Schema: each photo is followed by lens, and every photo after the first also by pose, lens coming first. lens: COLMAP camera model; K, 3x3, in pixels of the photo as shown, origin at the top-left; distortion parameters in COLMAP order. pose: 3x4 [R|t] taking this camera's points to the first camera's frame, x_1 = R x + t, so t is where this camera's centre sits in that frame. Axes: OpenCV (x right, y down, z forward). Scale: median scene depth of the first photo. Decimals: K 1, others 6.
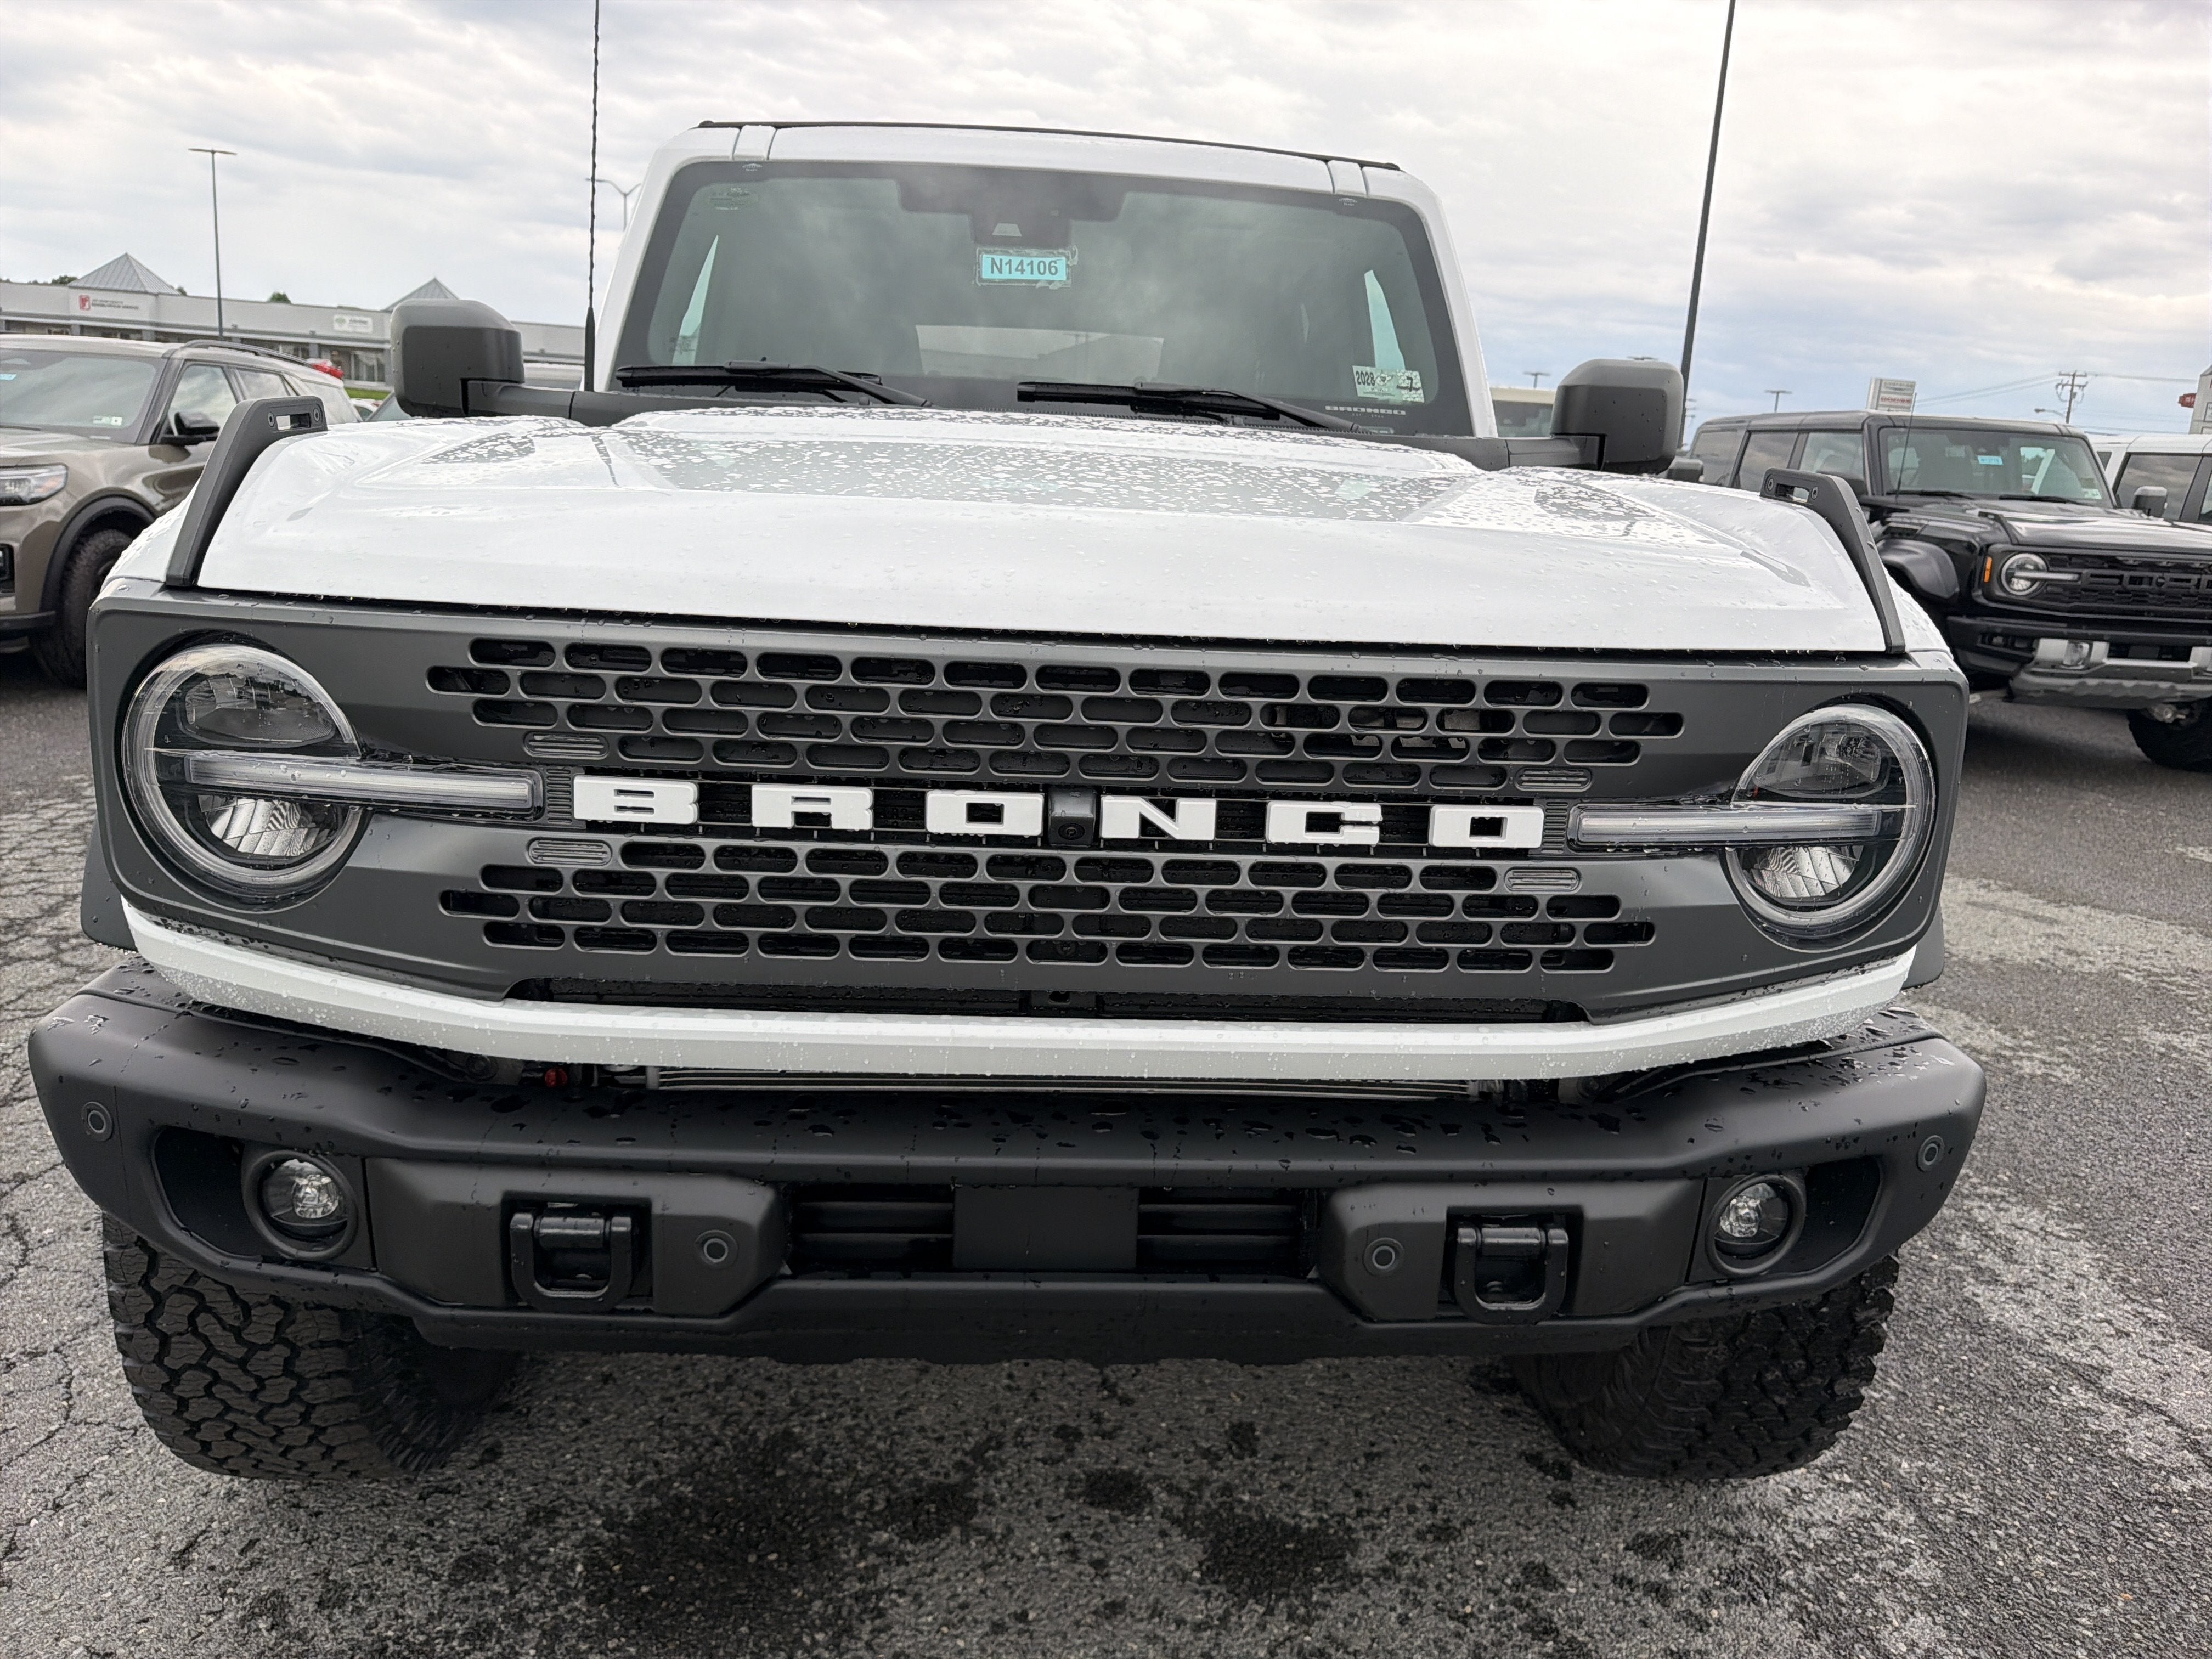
lens RADIAL K [[1610.2, 0, 1128.7], [0, 1610.2, 821.6], [0, 0, 1]] dist [-0.002371, -0.001830]
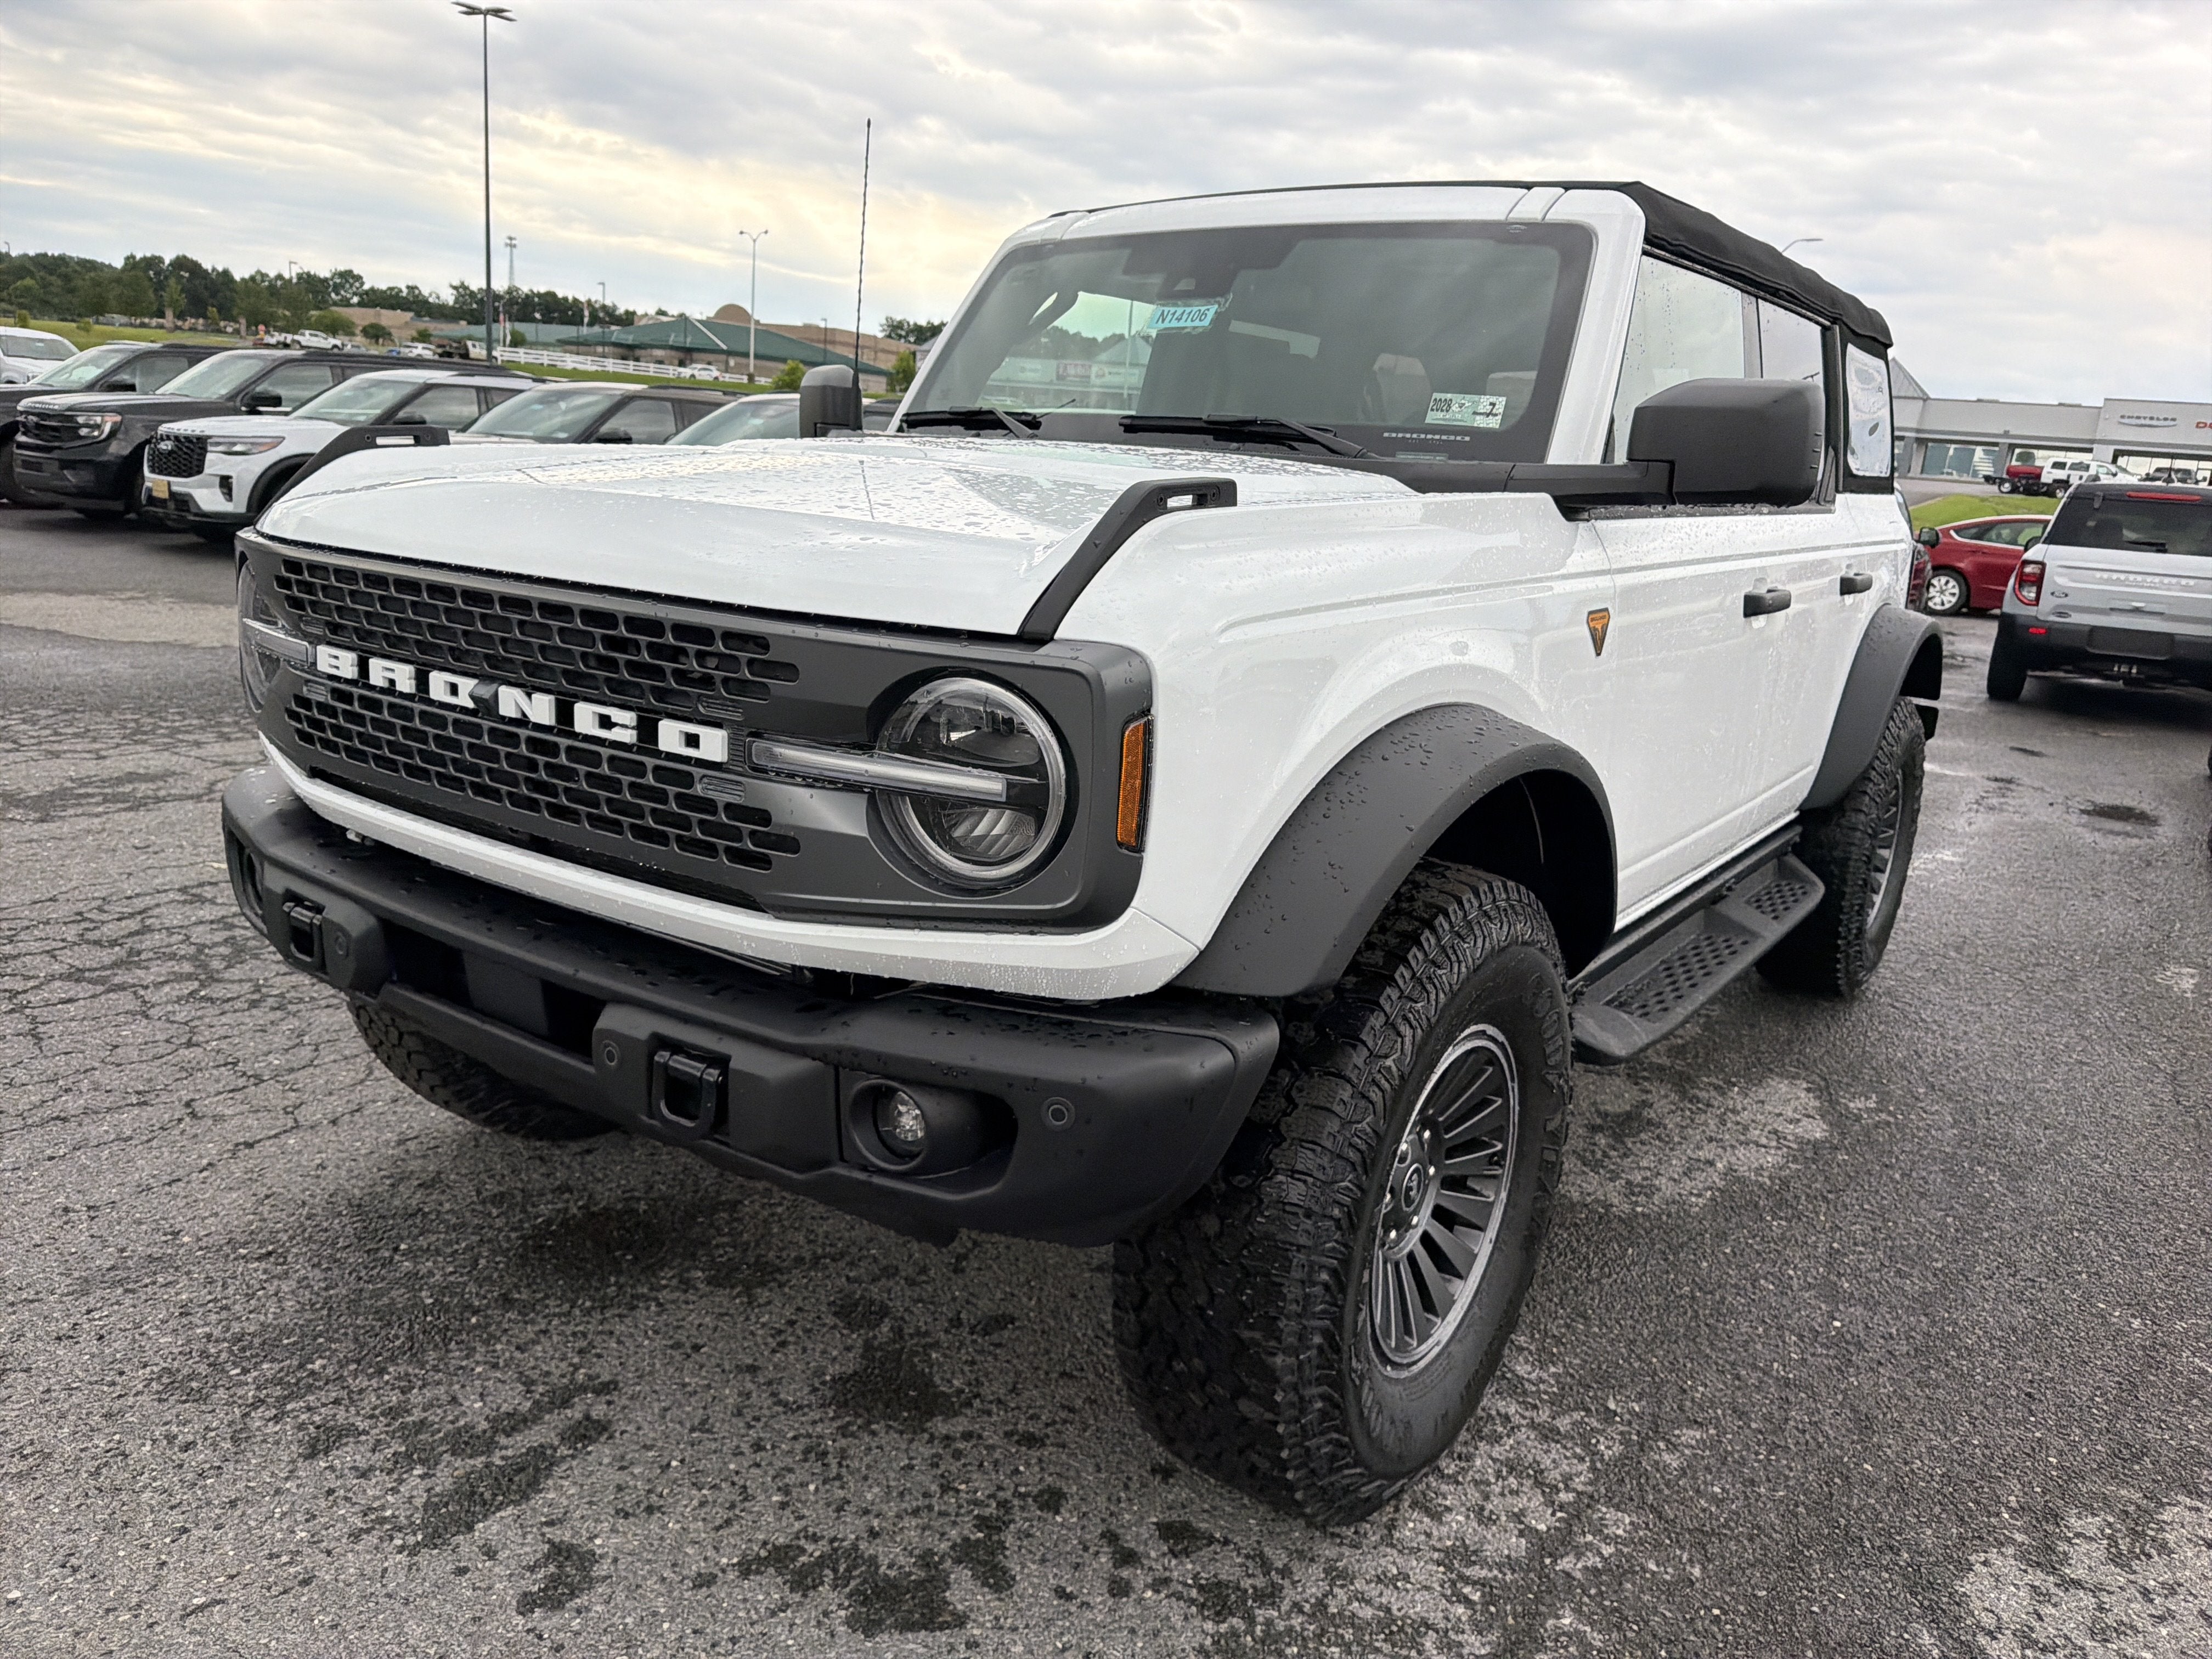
lens RADIAL K [[1610.2, 0, 1128.7], [0, 1610.2, 821.6], [0, 0, 1]] dist [-0.002371, -0.001830]
pose [[0.765218, 0.138425, -0.628713, 1.296327], [-0.160062, 0.986851, 0.022462, -0.017348], [0.623555, 0.083444, 0.777313, 0.220989]]
